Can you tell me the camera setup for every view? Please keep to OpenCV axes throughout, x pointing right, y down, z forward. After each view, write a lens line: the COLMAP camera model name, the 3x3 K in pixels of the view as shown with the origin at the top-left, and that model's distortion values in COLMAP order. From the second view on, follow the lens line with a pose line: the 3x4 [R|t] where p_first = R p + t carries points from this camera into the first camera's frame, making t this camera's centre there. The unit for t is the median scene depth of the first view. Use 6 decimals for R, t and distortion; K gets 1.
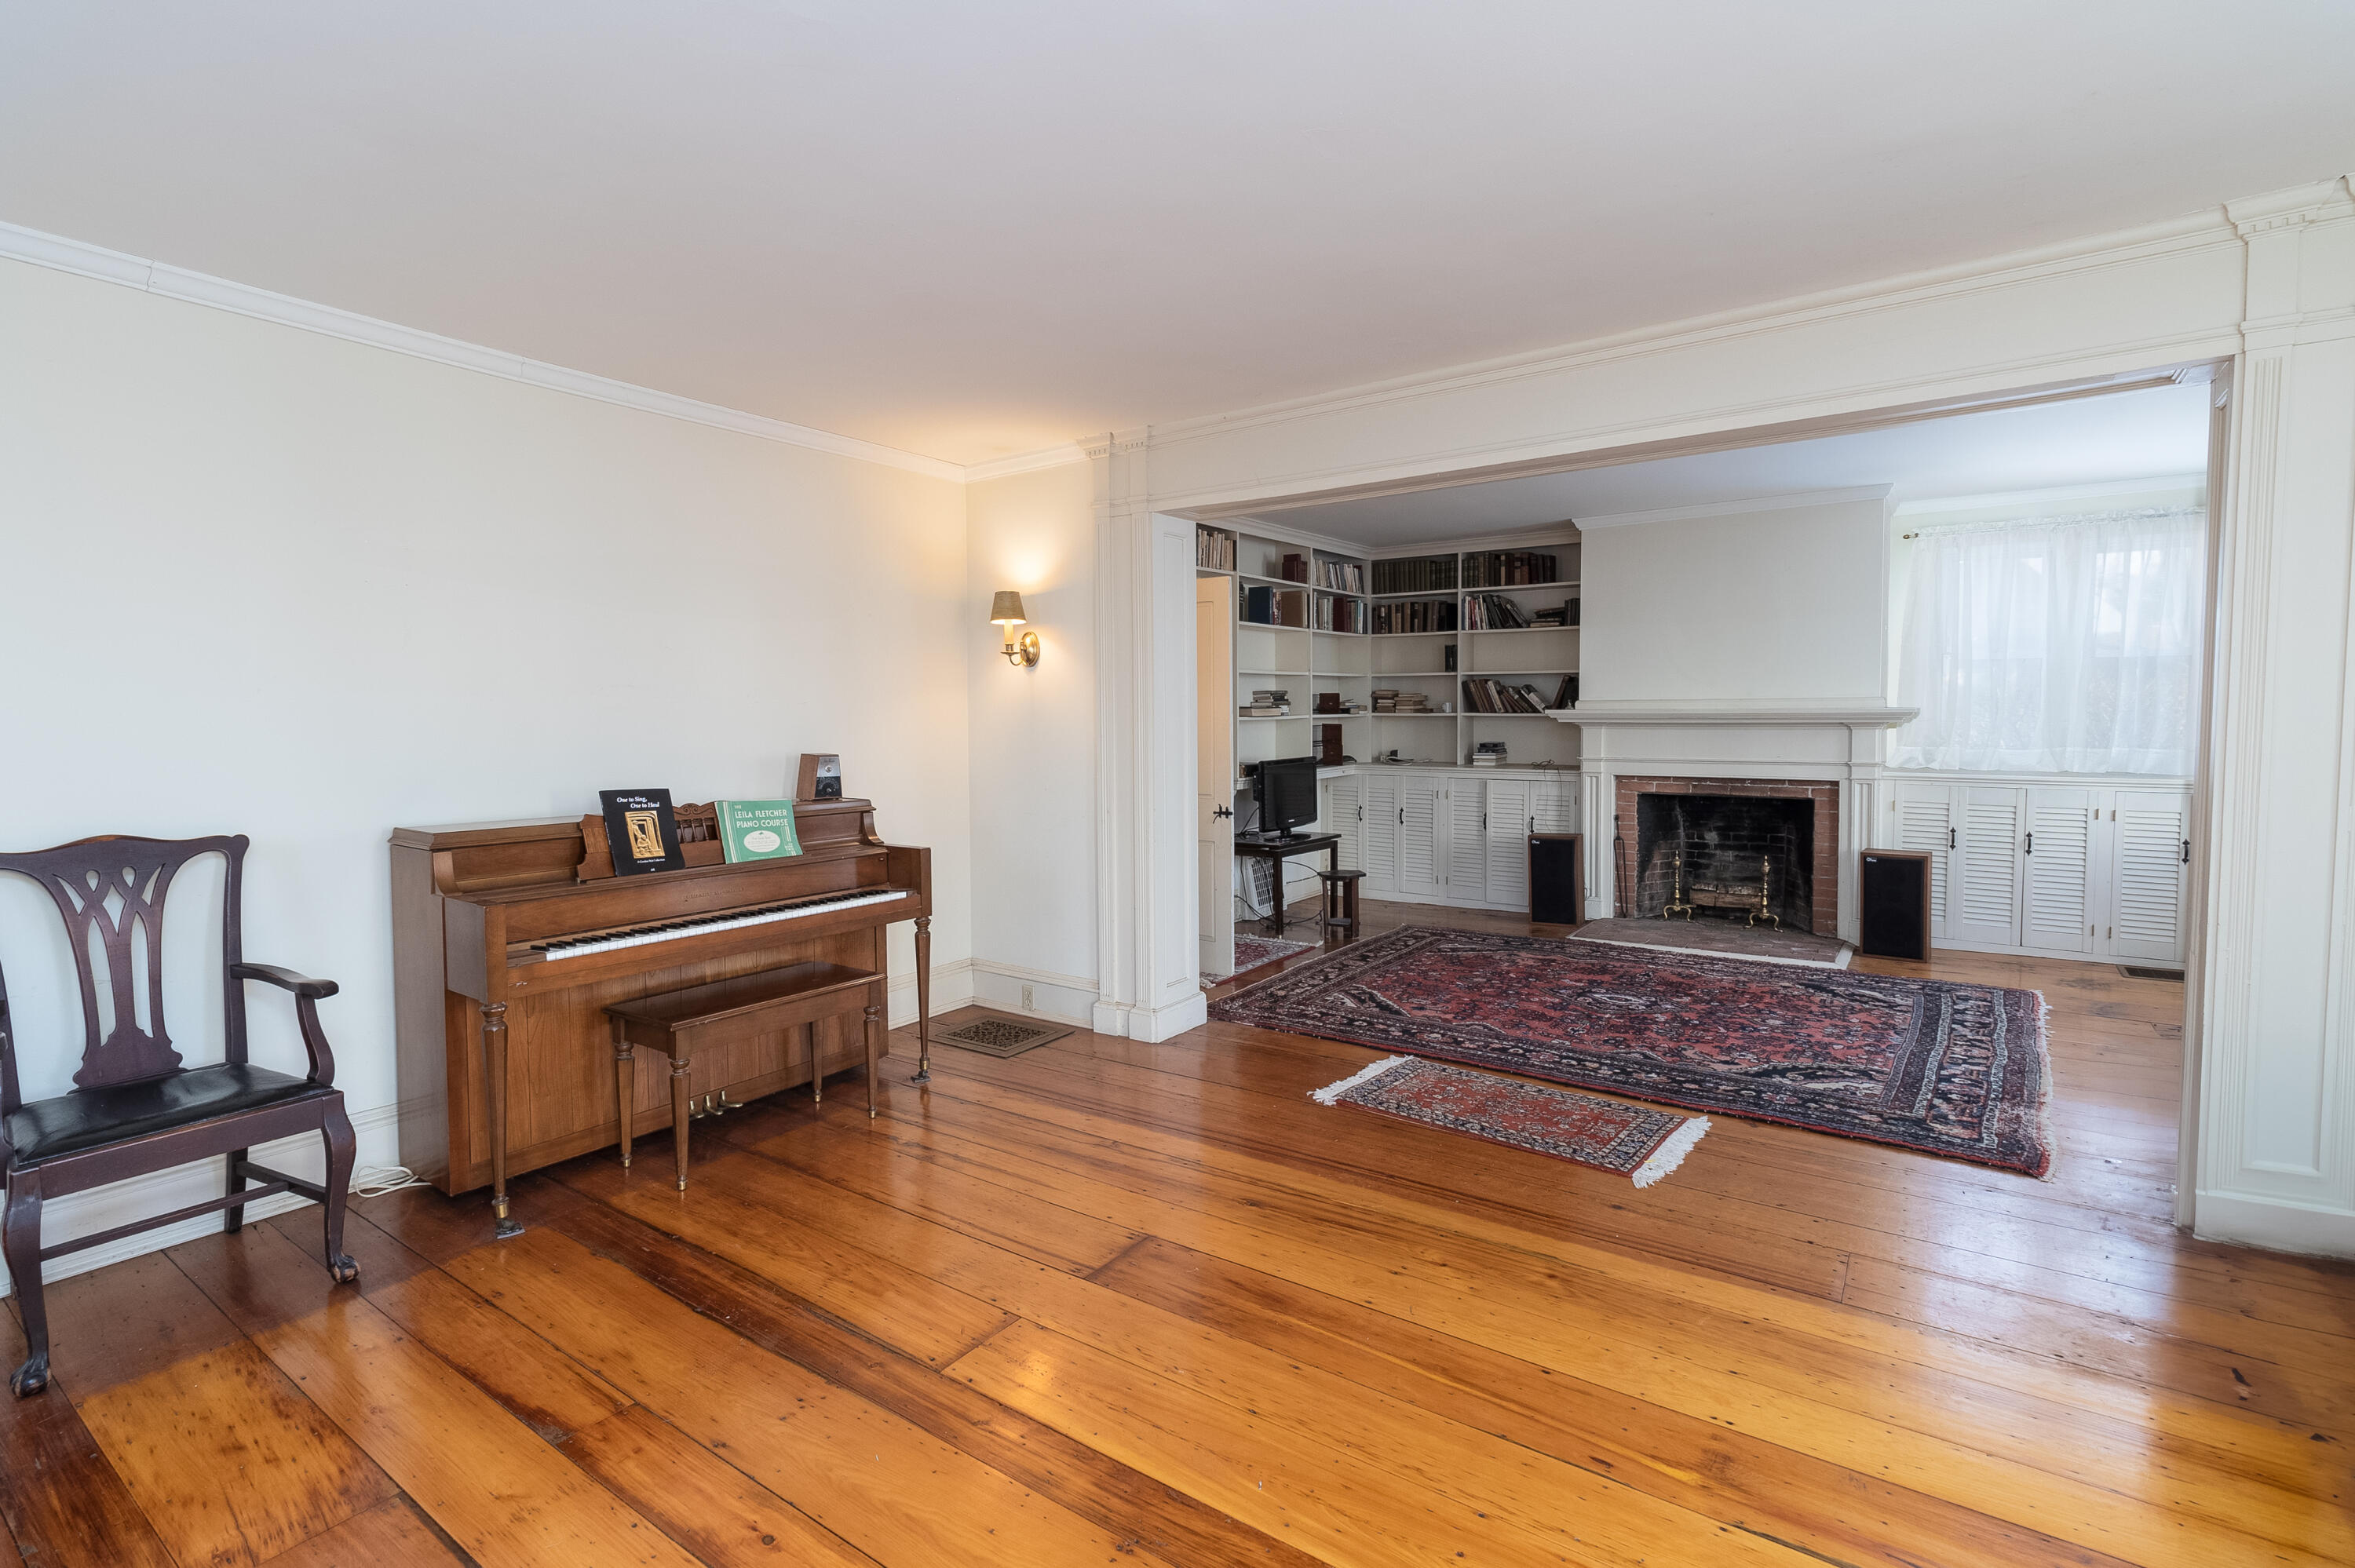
lens RADIAL K [[1081.7, 0, 1192.5], [0, 1081.7, 757.1], [0, 0, 1]] dist [0.001613, 0.000411]
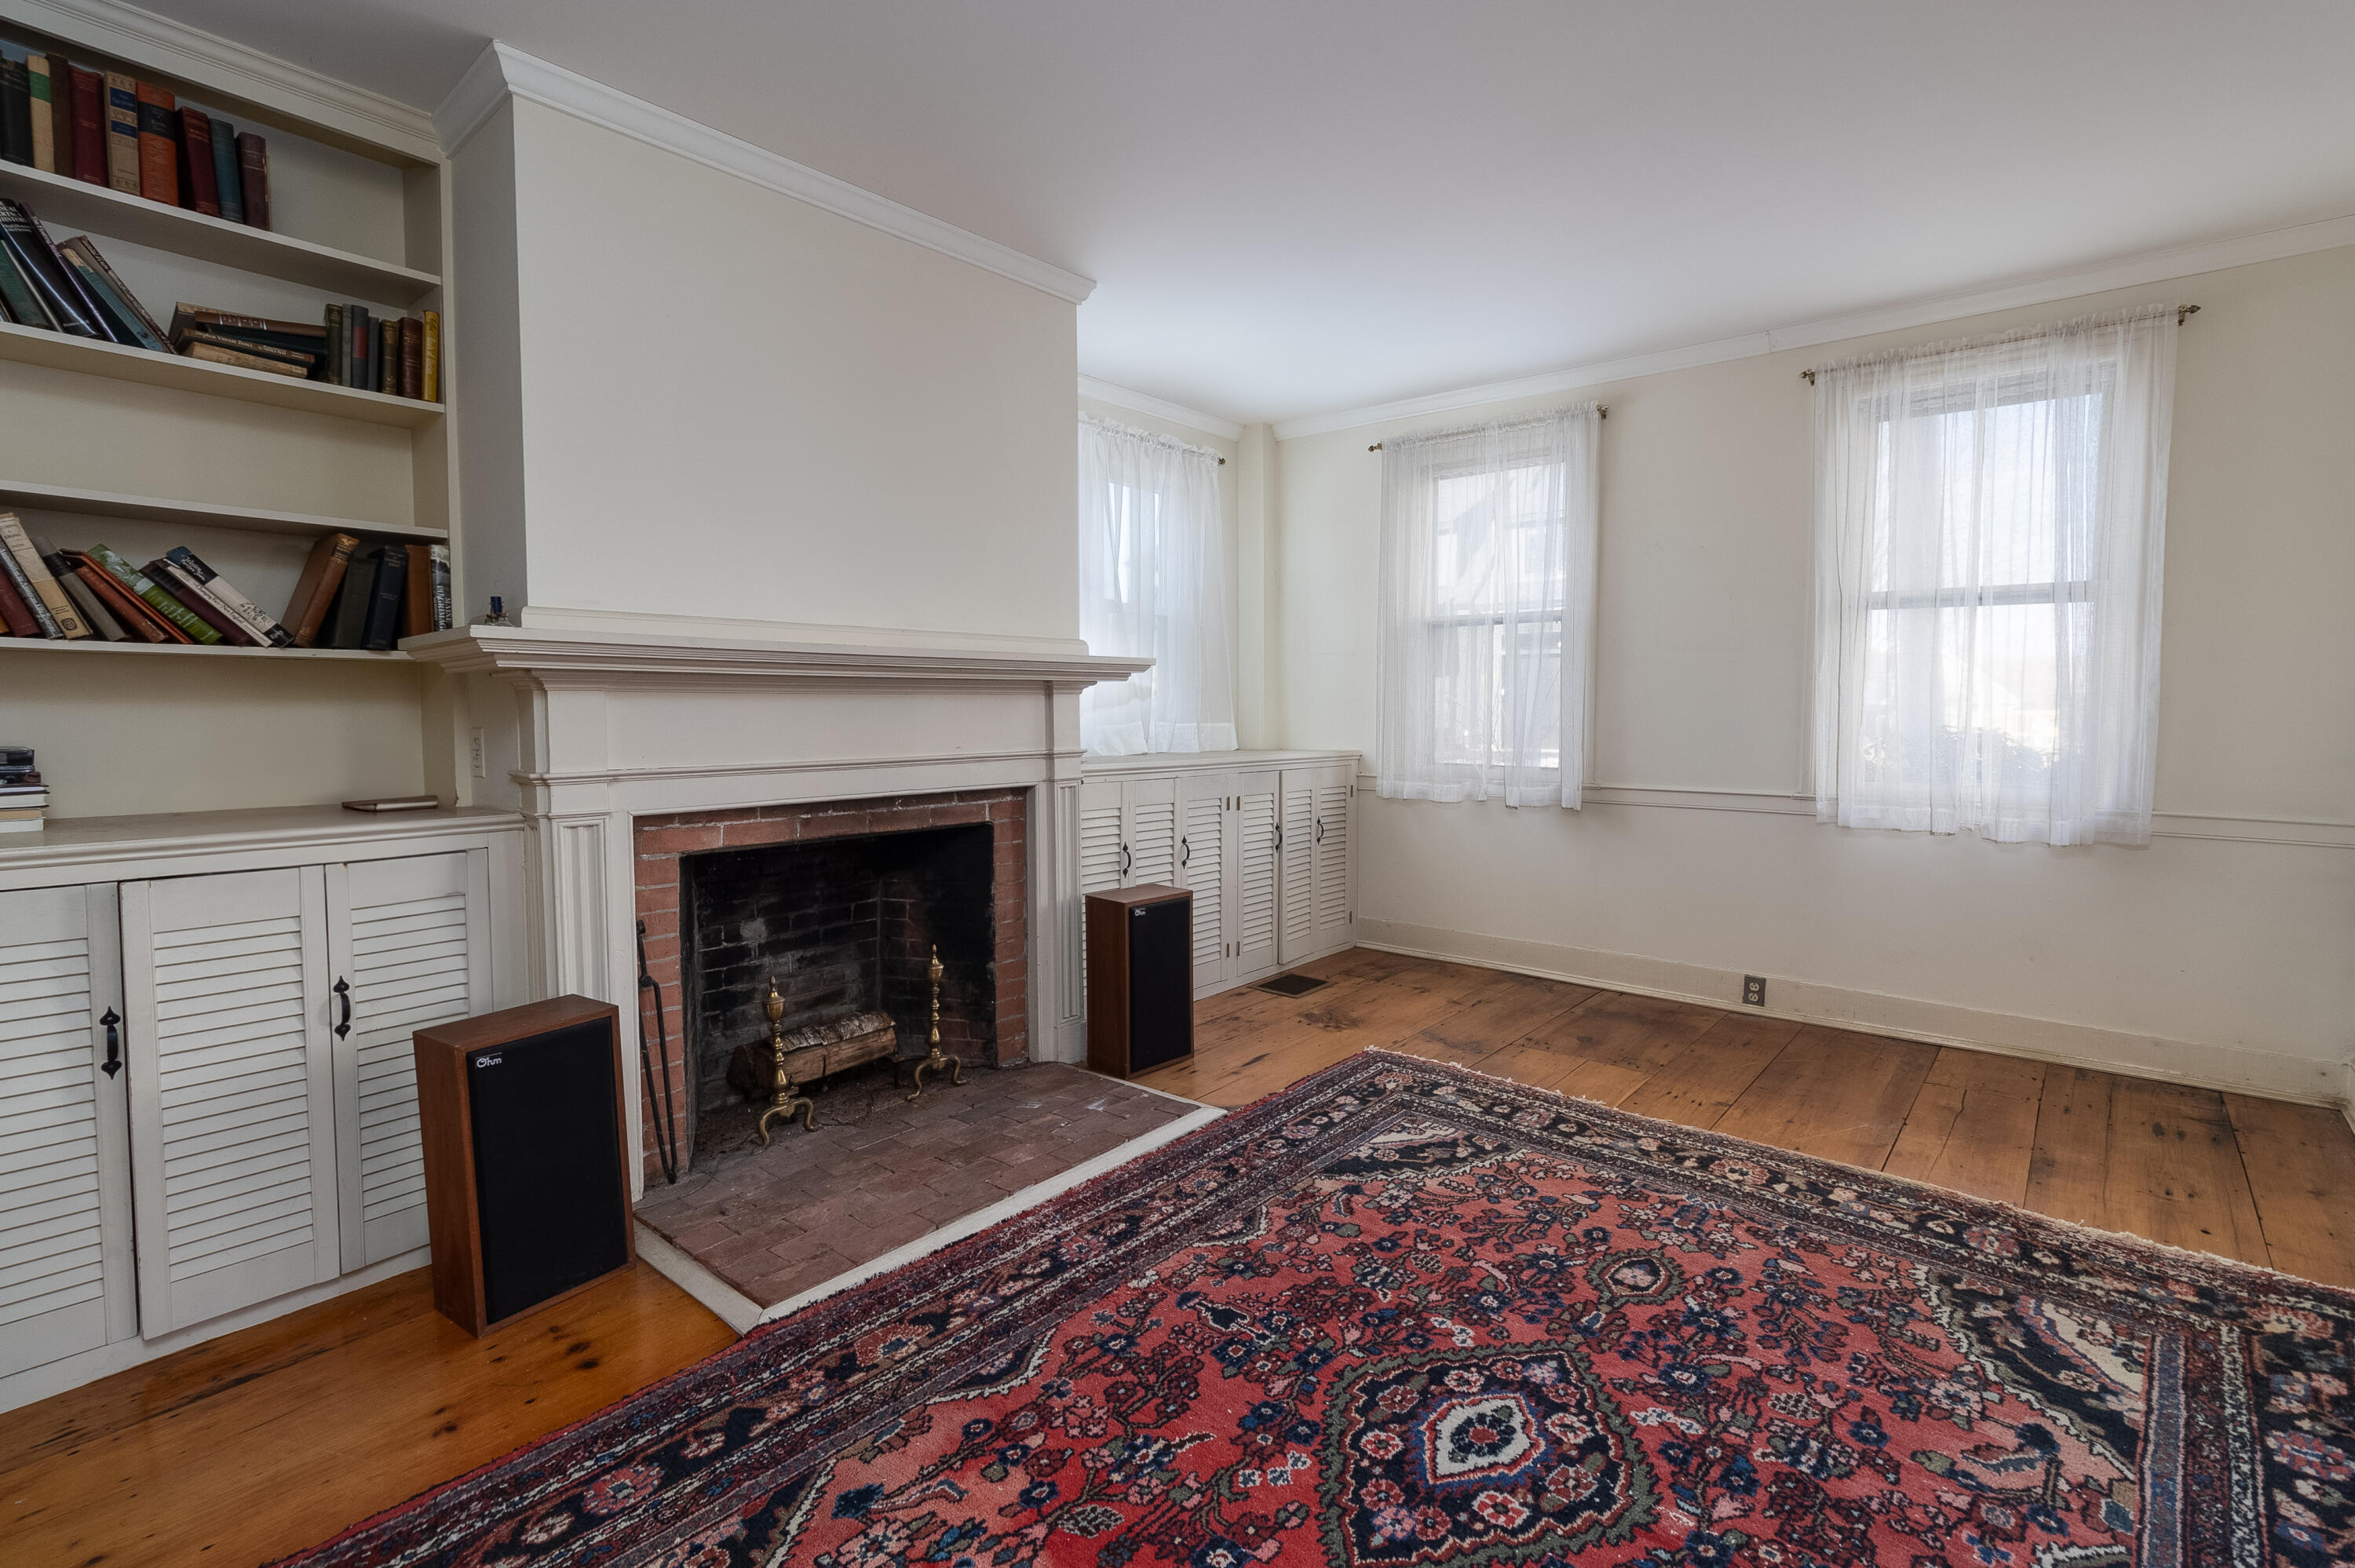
lens RADIAL K [[1081.7, 0, 1192.5], [0, 1081.7, 757.1], [0, 0, 1]] dist [0.001613, 0.000411]
pose [[0.081713, -0.036325, 0.995994, 0.041974], [0.048498, 0.998297, 0.032430, -0.007168], [-0.995475, 0.045653, 0.083336, 0.881833]]
